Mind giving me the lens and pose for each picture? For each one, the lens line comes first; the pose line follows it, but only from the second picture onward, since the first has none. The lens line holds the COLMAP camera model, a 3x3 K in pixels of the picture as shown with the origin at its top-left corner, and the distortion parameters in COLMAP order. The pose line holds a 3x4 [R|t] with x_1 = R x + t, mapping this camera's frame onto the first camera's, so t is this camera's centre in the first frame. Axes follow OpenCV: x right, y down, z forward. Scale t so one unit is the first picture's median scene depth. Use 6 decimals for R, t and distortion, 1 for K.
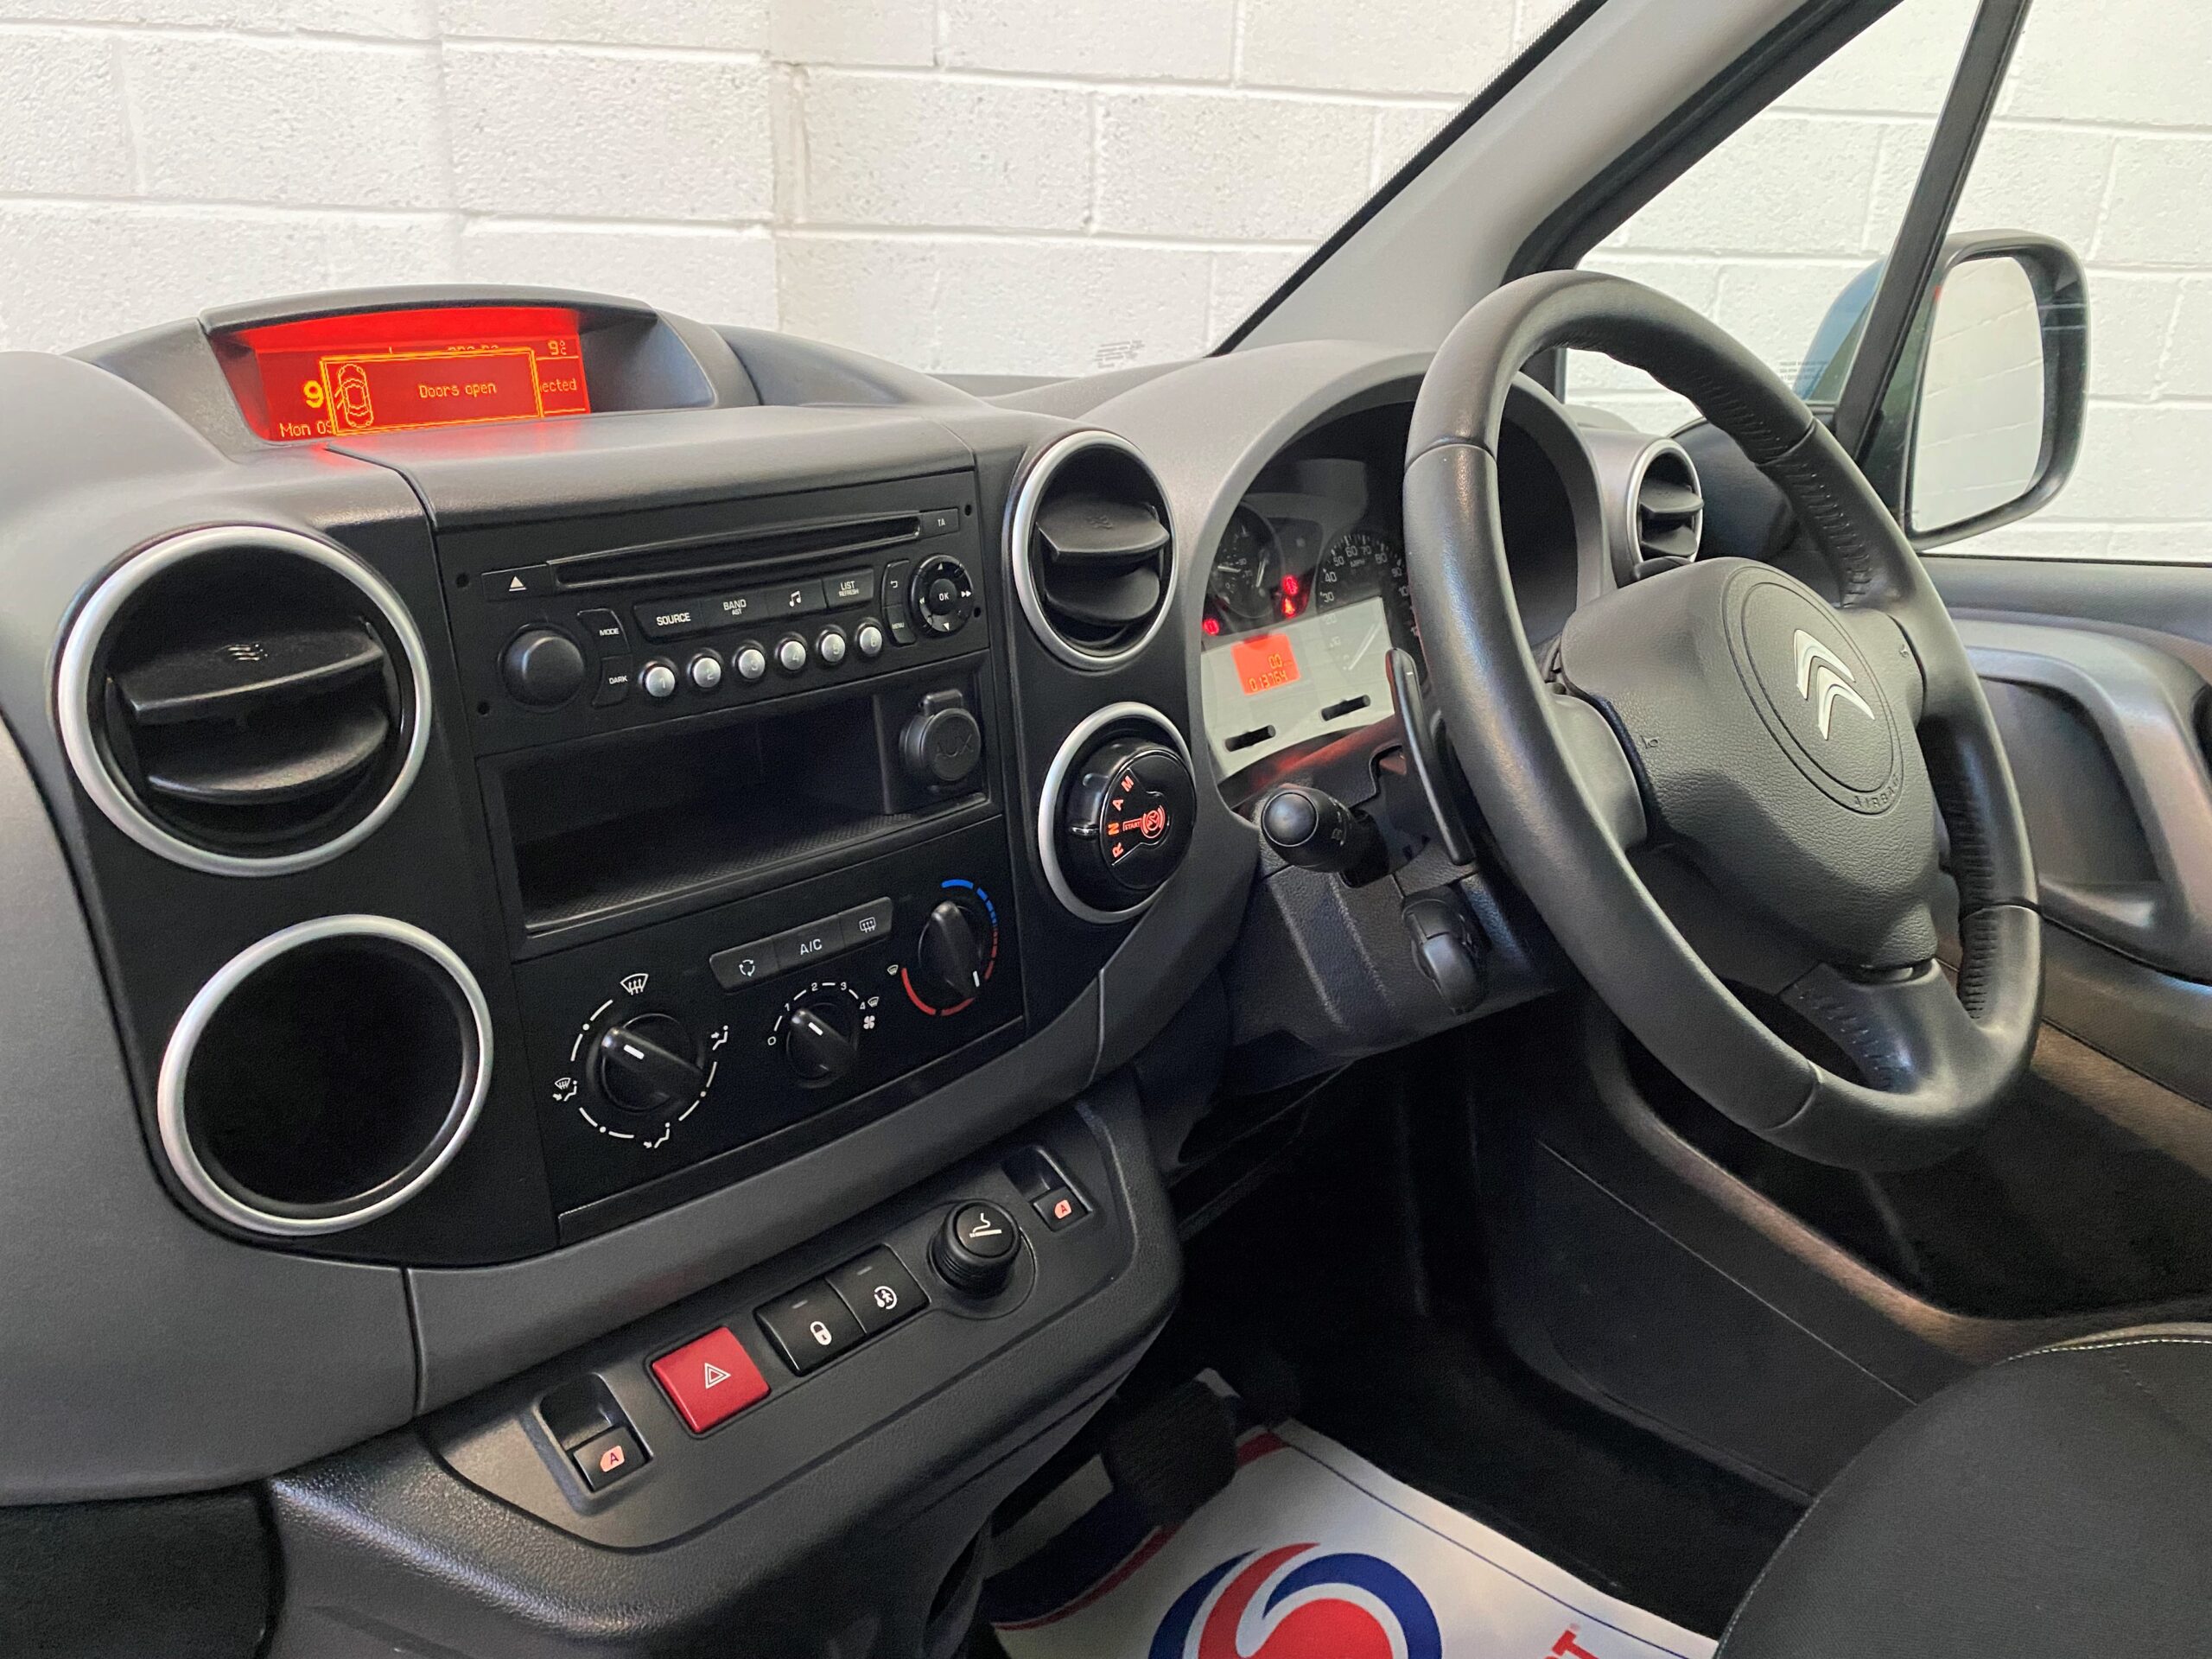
lens RADIAL K [[1707.0, 0, 1092.2], [0, 1707.0, 814.0], [0, 0, 1]] dist [0.027261, -0.020045]
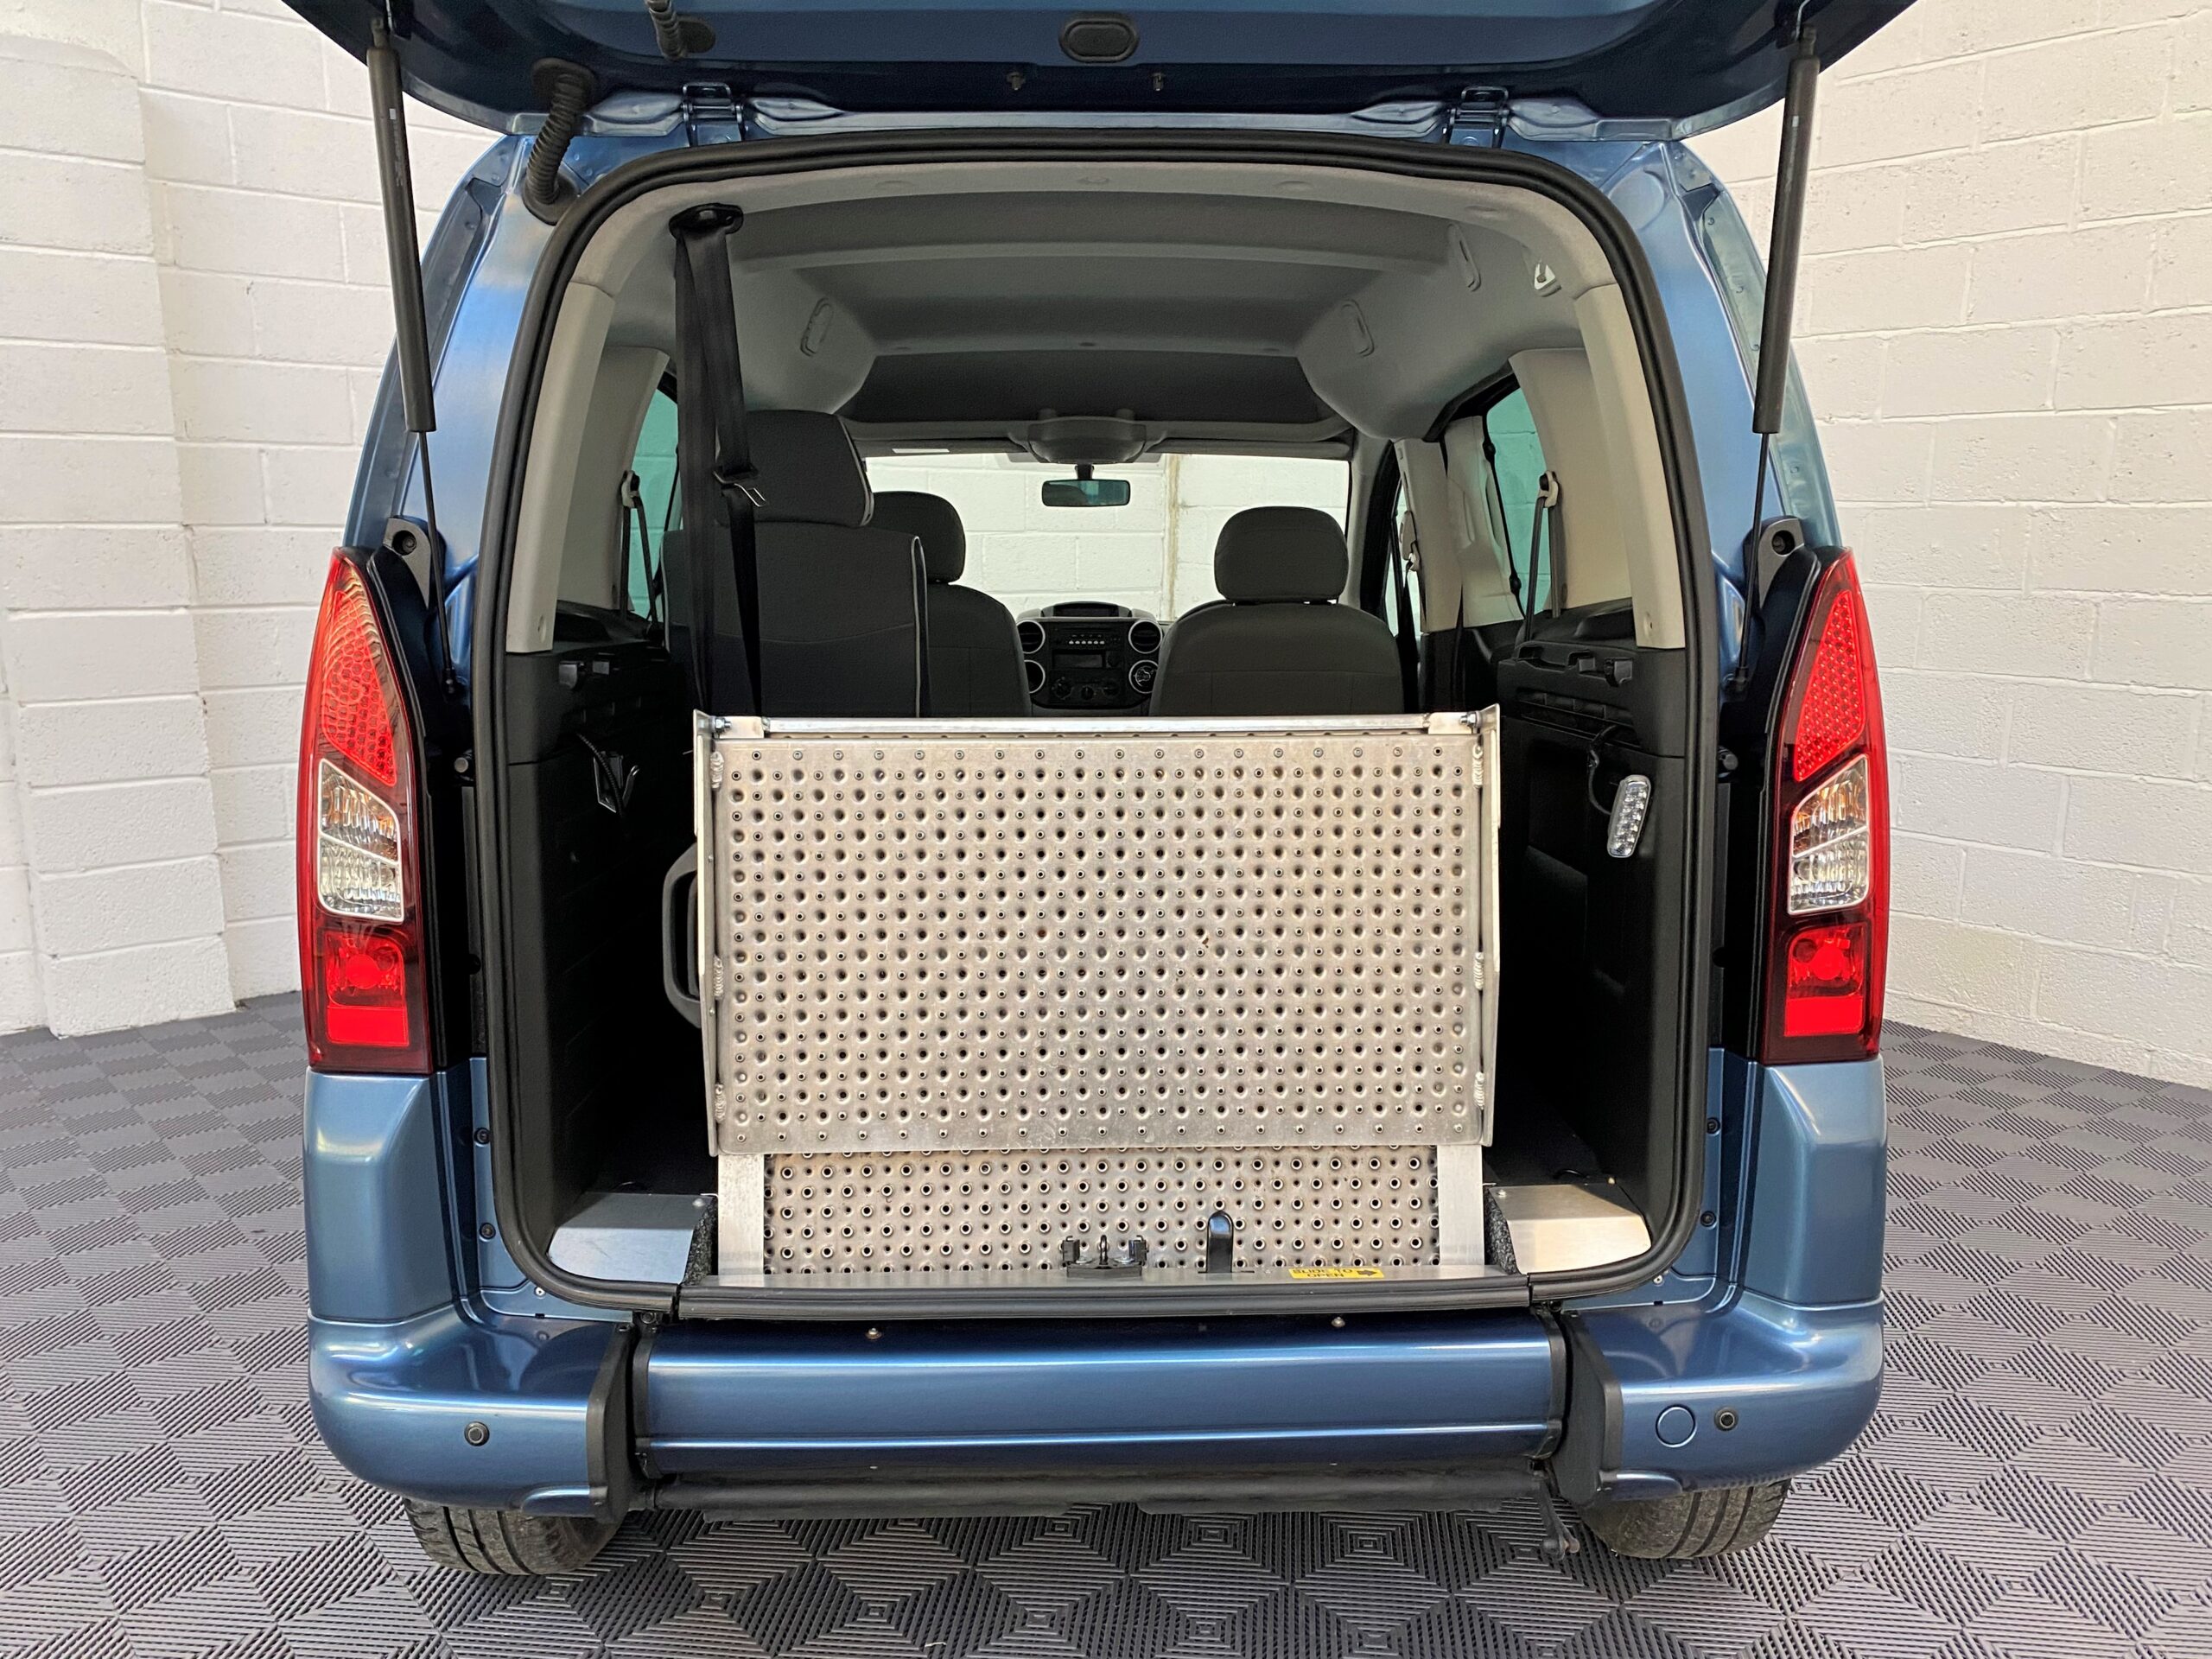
lens RADIAL K [[1707.0, 0, 1116.3], [0, 1707.0, 846.4], [0, 0, 1]] dist [0.027261, -0.020045]
pose [[0.855809, -0.124006, 0.502208, -0.313440], [0.207635, 0.971549, -0.113932, 0.354861], [-0.473791, 0.201780, 0.857209, -1.100261]]
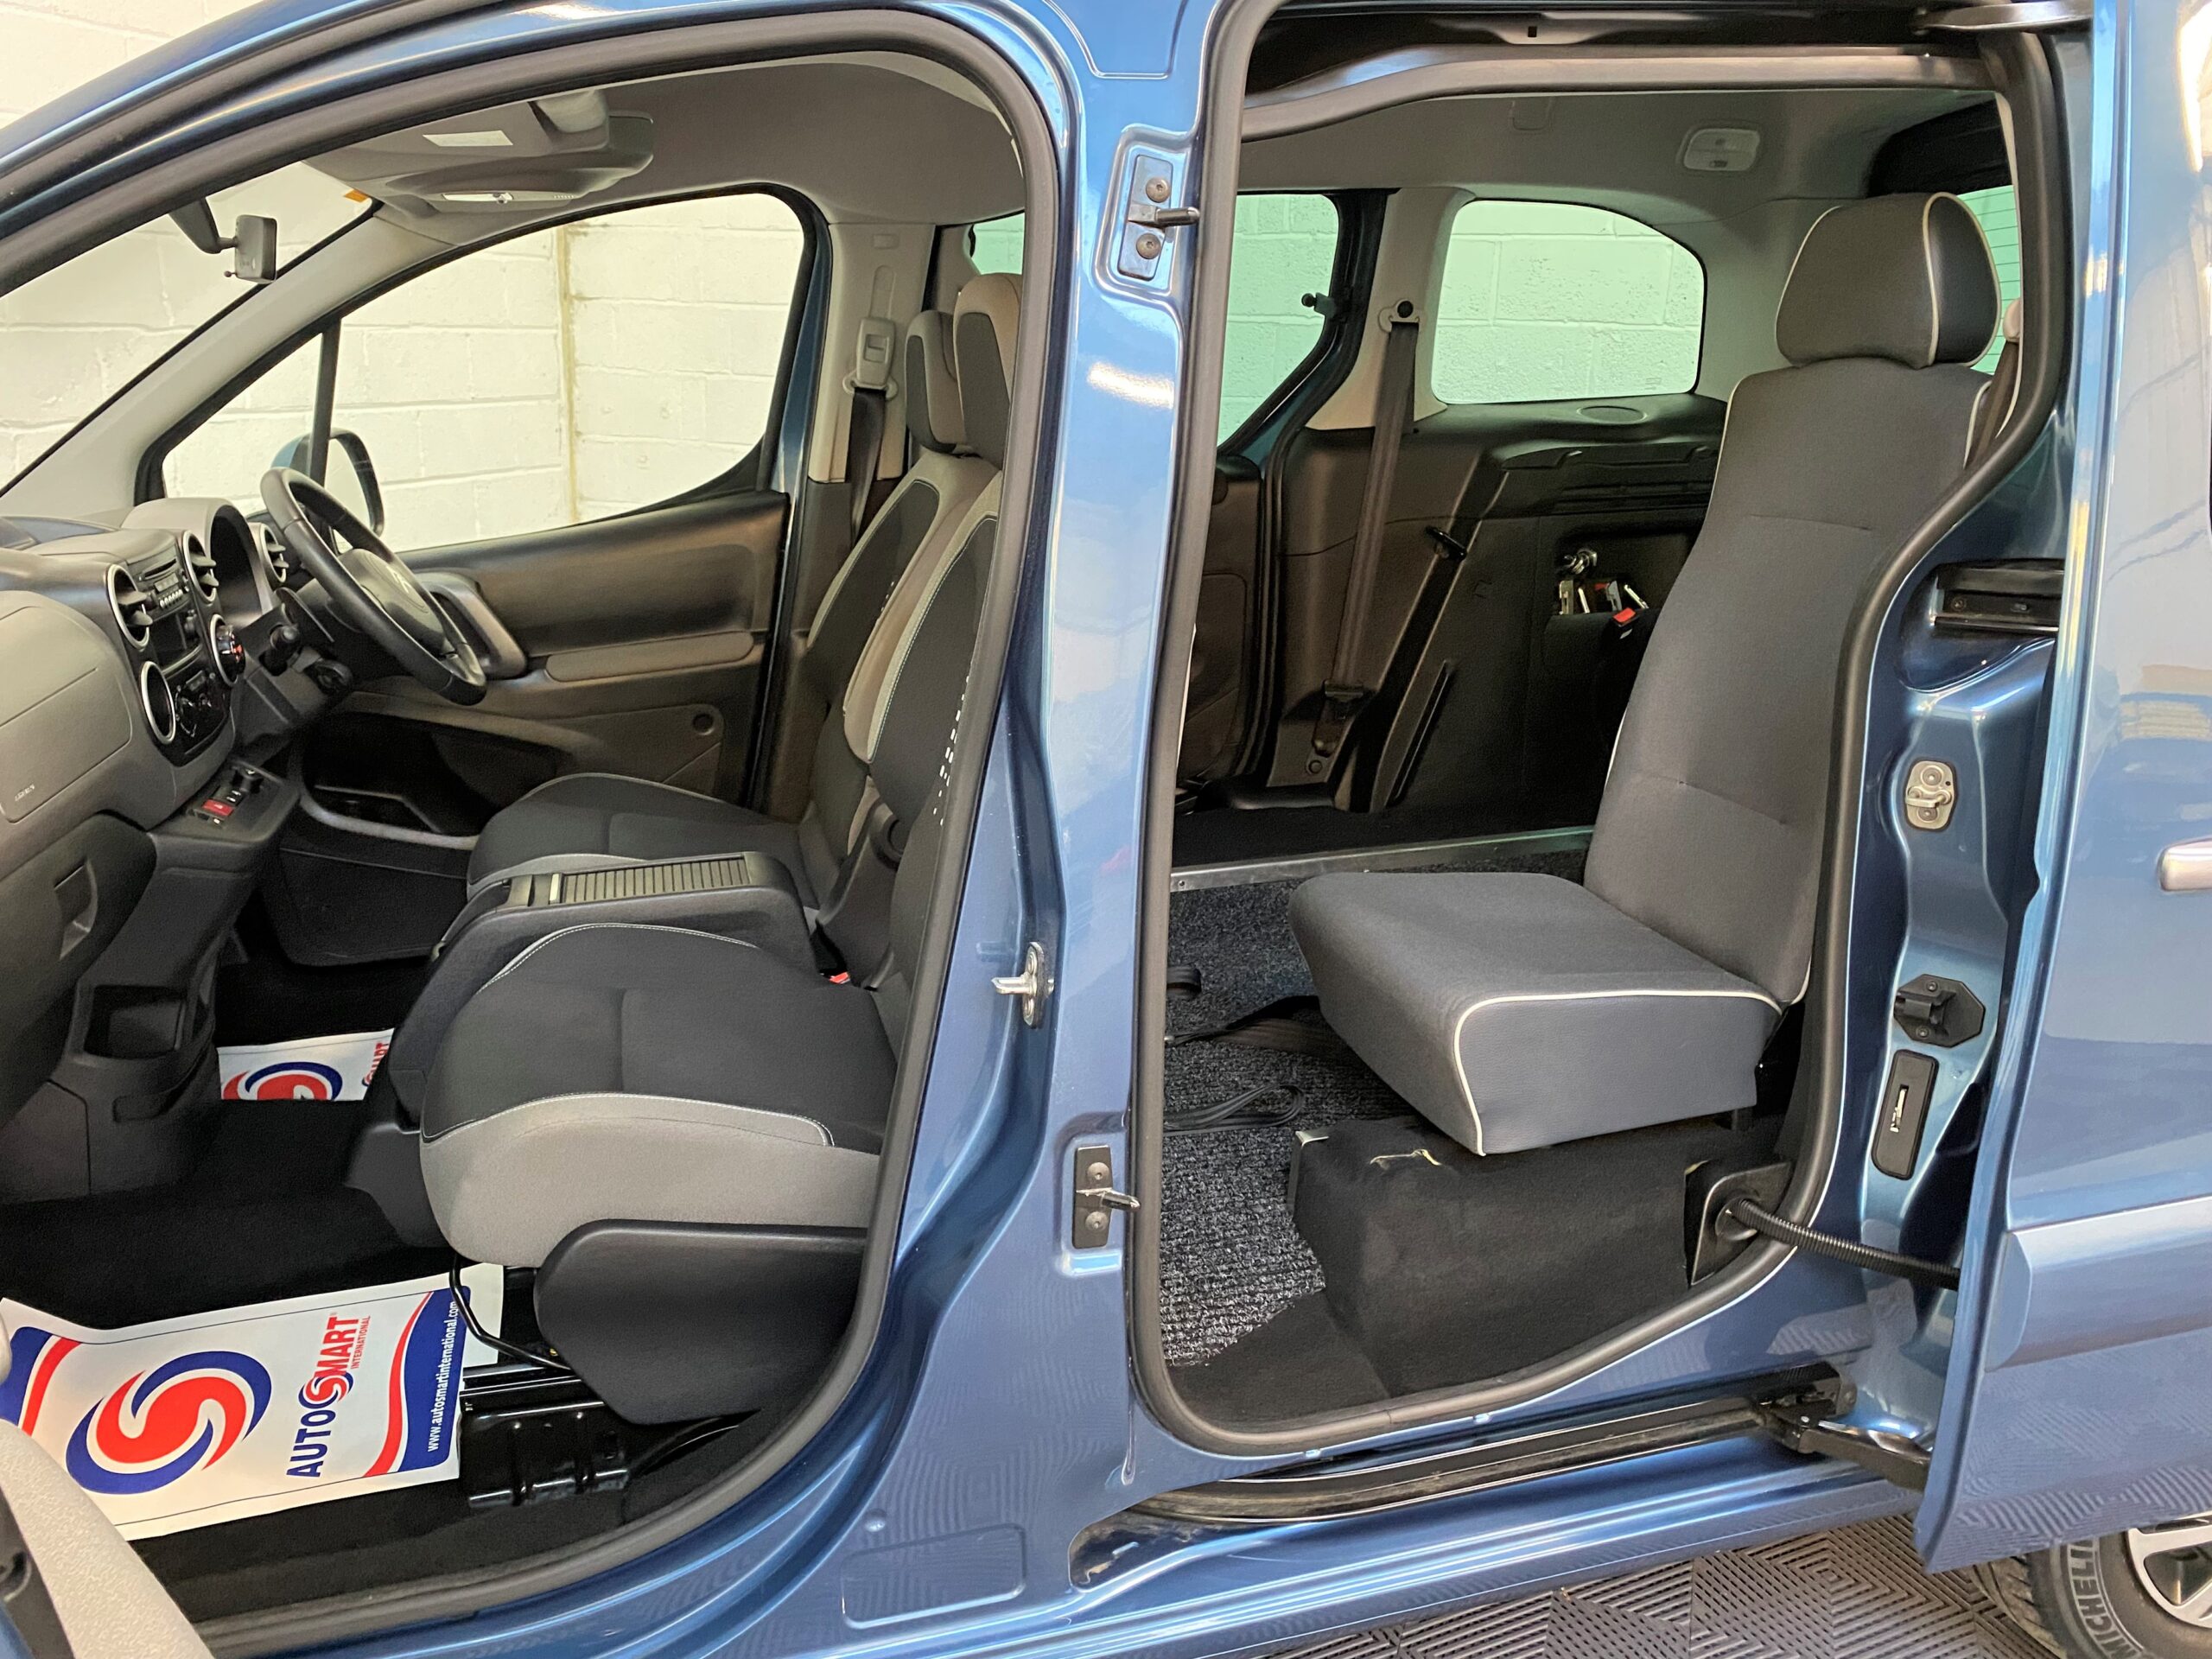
lens RADIAL K [[1707.0, 0, 1118.2], [0, 1707.0, 814.6], [0, 0, 1]] dist [0.027261, -0.020045]
pose [[0.508436, -0.256614, 0.821974, -0.487743], [0.302560, 0.946937, 0.108476, 0.117562], [-0.806195, 0.193543, 0.559098, -0.537962]]
